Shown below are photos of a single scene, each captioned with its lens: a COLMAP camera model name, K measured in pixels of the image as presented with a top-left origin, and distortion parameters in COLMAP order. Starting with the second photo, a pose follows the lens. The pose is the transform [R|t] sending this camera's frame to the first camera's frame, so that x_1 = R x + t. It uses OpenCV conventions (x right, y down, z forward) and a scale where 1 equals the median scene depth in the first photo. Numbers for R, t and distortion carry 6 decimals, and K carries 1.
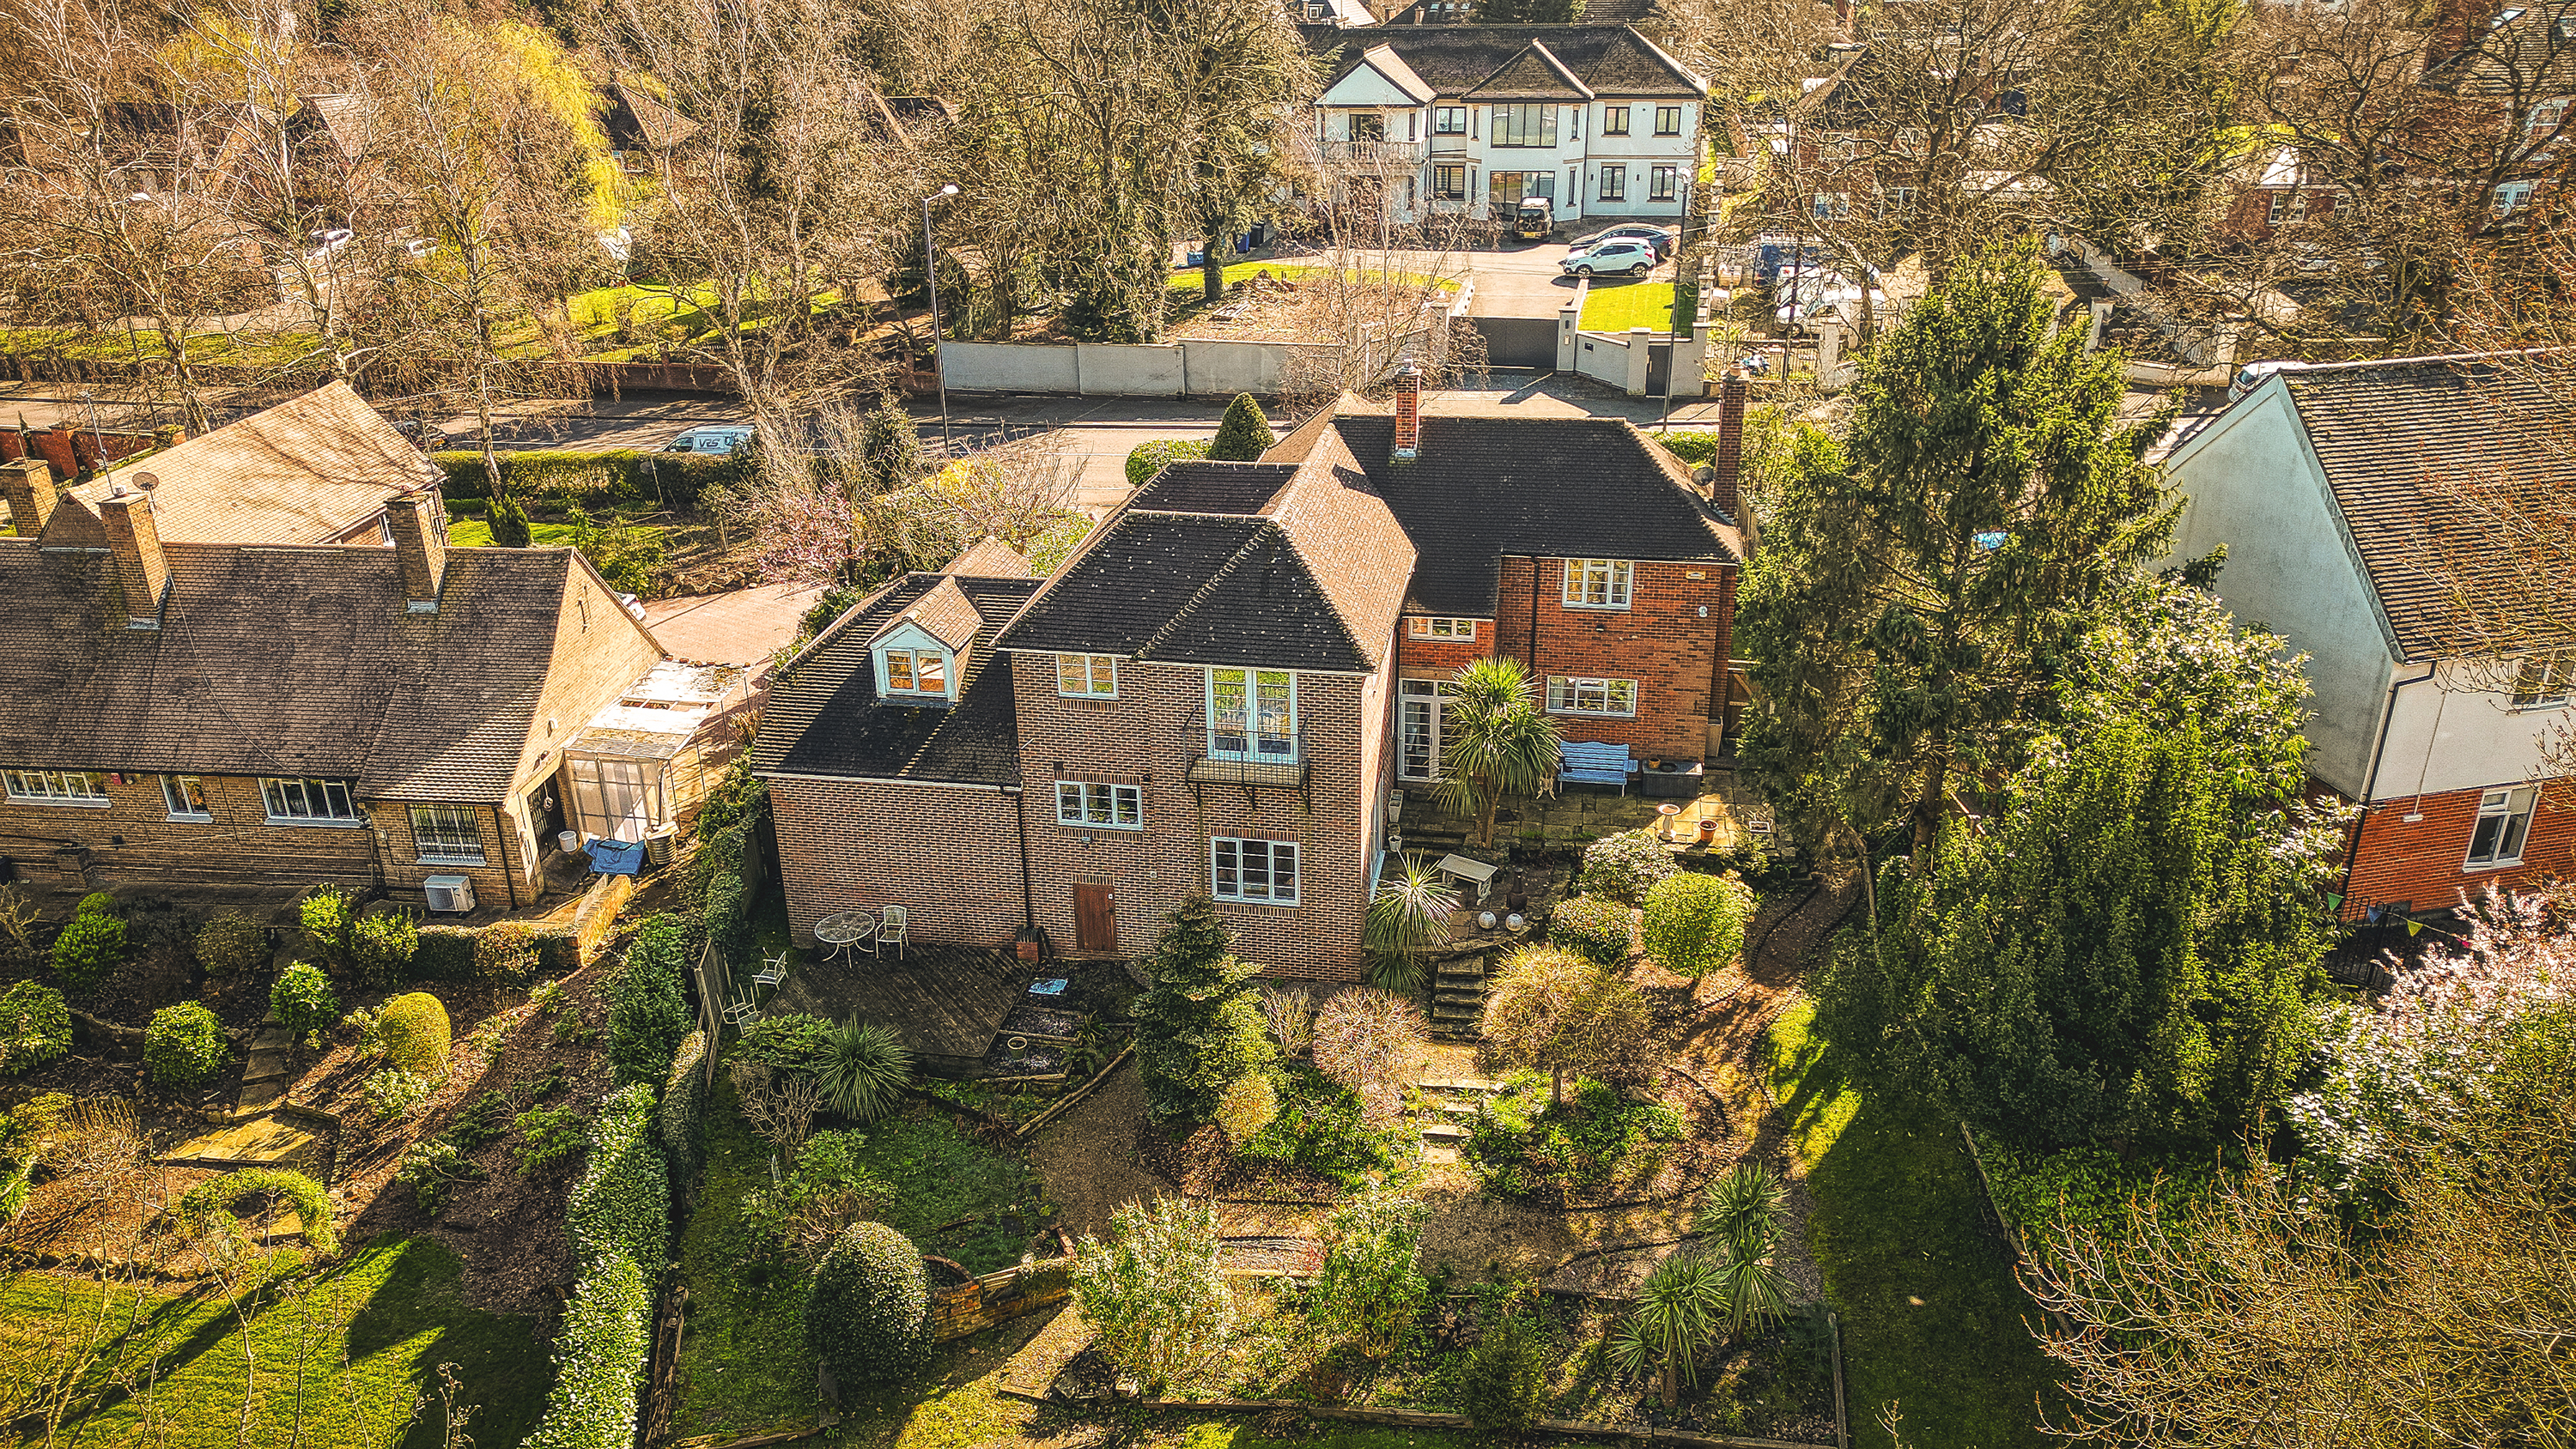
lens RADIAL K [[1757.0, 0, 1288.0], [0, 1757.0, 724.5], [0, 0, 1]] dist [0.001122, -0.000690]
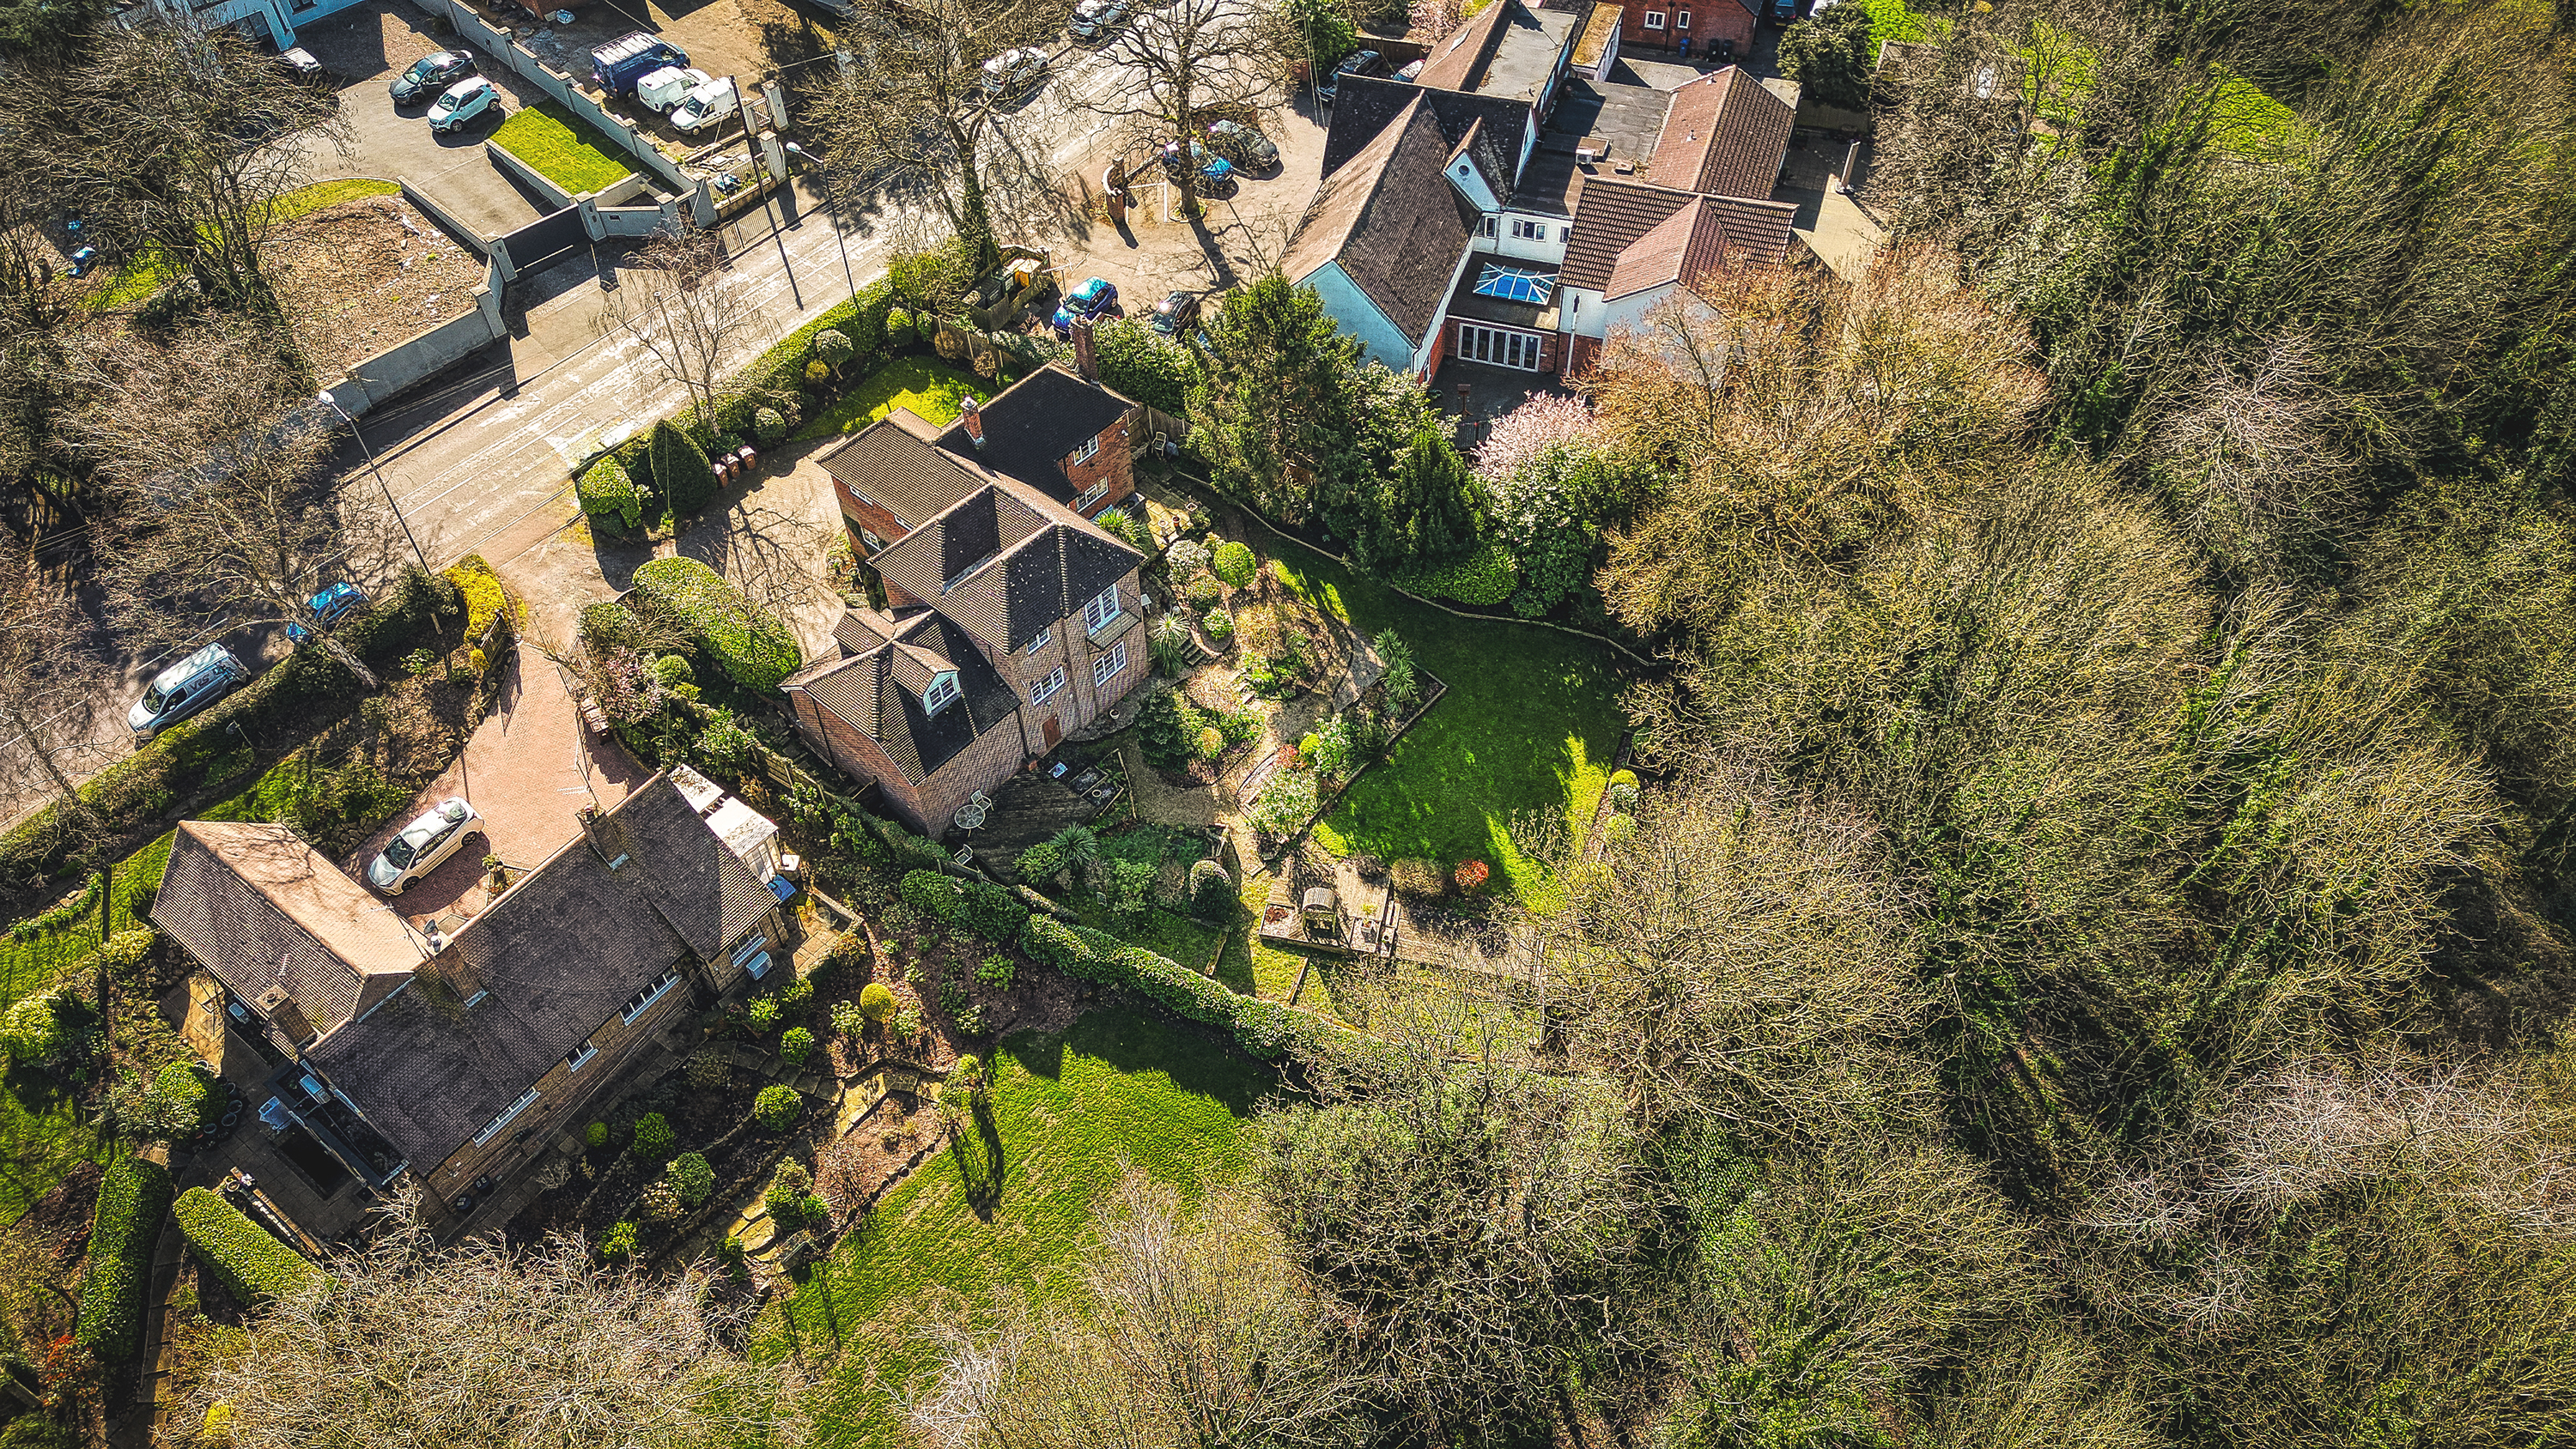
lens RADIAL K [[1850.1, 0, 1288.0], [0, 1850.1, 724.5], [0, 0, 1]] dist [-0.005315, -0.005307]
pose [[0.520017, -0.629937, 0.576855, -1.371438], [0.361807, 0.774220, 0.519306, -1.038200], [-0.773743, -0.061338, 0.630523, -0.644294]]
